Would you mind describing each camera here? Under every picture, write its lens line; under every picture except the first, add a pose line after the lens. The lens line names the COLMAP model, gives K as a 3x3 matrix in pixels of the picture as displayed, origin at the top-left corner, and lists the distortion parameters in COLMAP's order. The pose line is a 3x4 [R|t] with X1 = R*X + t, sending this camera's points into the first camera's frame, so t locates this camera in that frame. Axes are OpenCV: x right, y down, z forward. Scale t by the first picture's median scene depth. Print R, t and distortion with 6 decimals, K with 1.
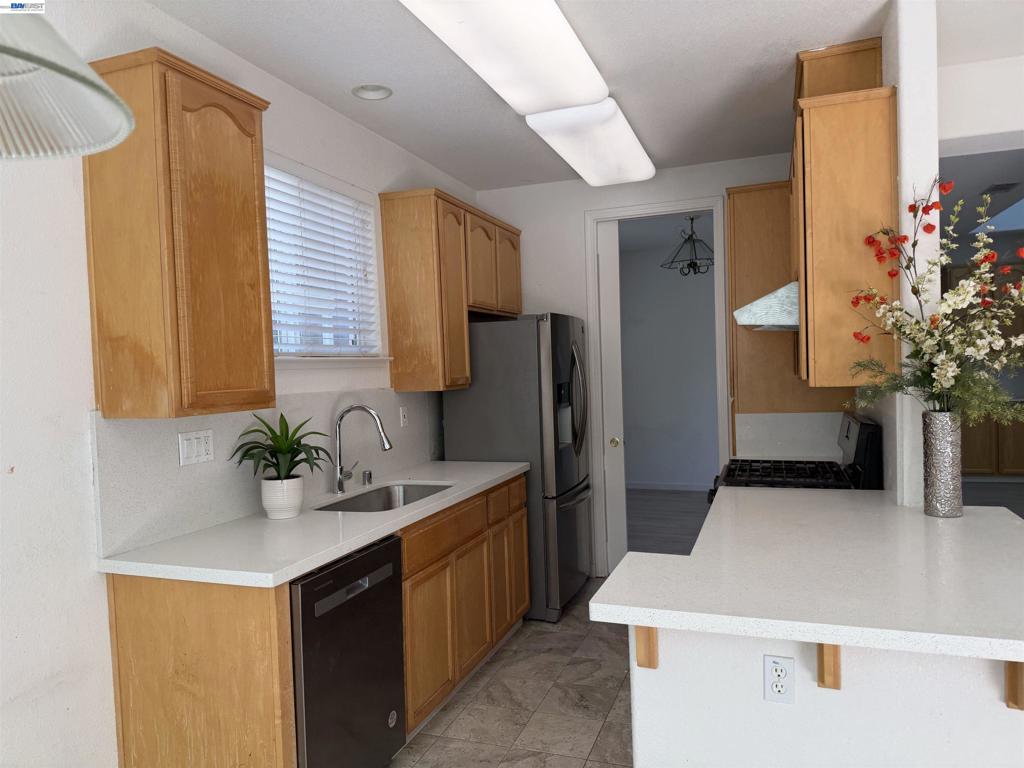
lens RADIAL K [[716.1, 0, 512.0], [0, 716.1, 384.0], [0, 0, 1]] dist [0.101839, -0.196901]
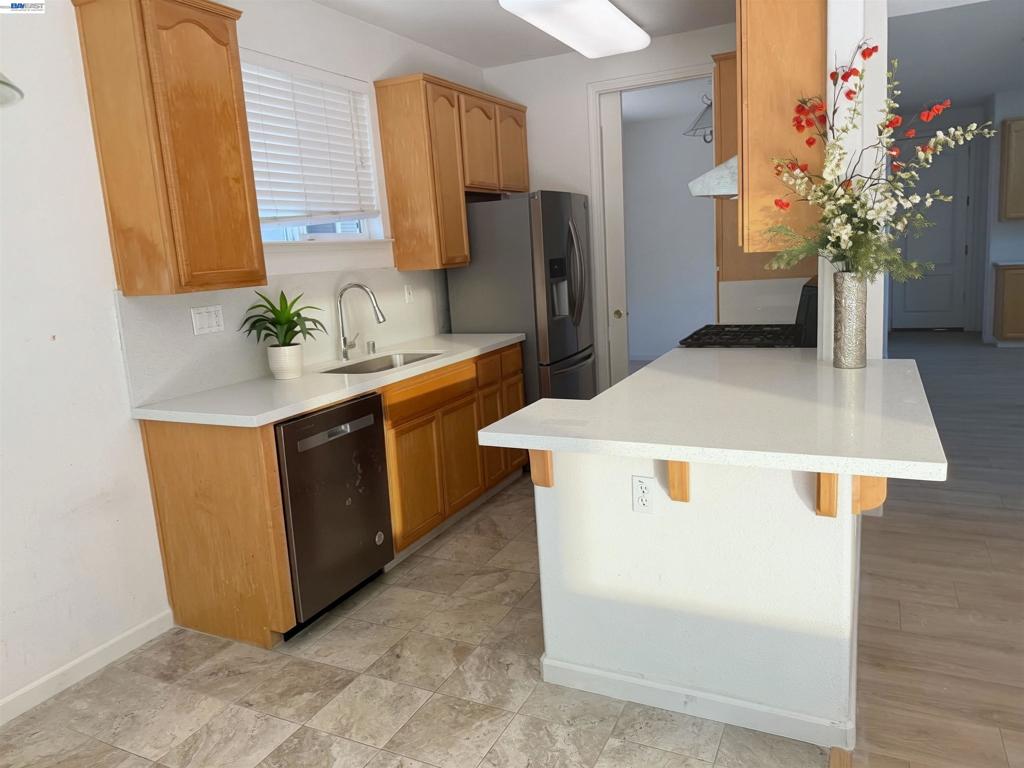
lens RADIAL K [[722.3, 0, 504.9], [0, 722.3, 370.6], [0, 0, 1]] dist [0.102819, -0.197057]
pose [[0.992728, -0.012137, -0.119766, 0.184283], [0.029532, 0.989056, 0.144558, 0.009409], [0.116701, -0.147043, 0.982222, -0.132933]]
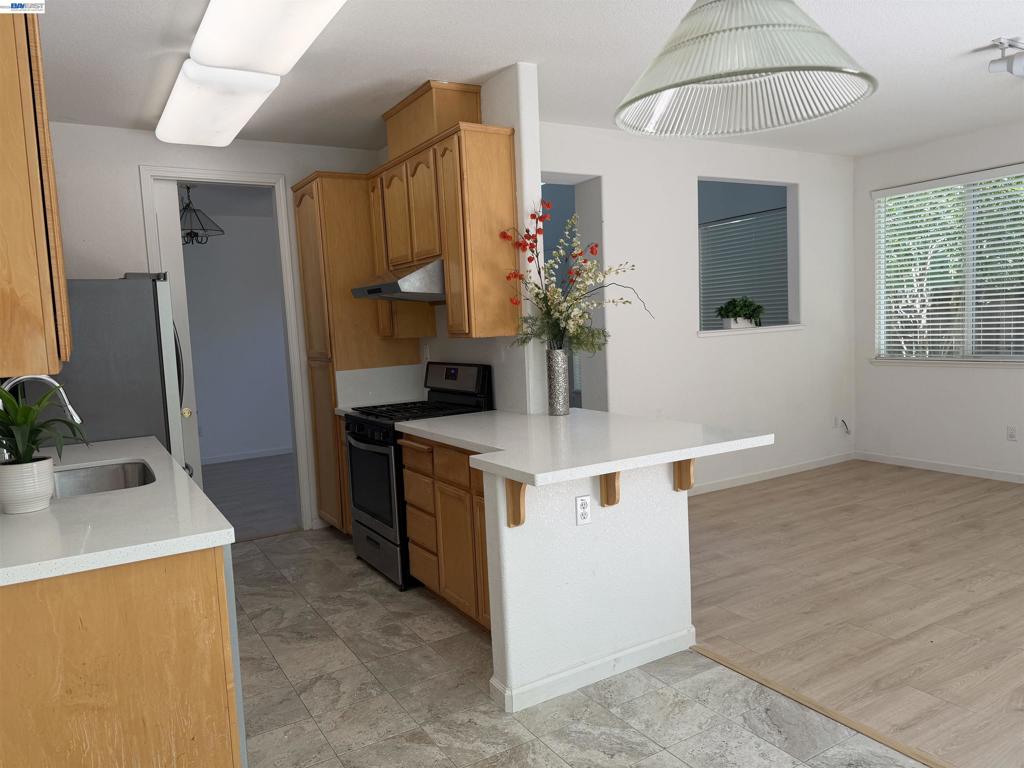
lens RADIAL K [[727.3, 0, 512.0], [0, 727.3, 384.0], [0, 0, 1]] dist [0.048836, -0.060251]
pose [[0.625991, -0.064272, 0.777177, -0.612828], [0.046506, 0.997901, 0.045067, 0.032860], [-0.778443, 0.007932, 0.627666, 0.077611]]
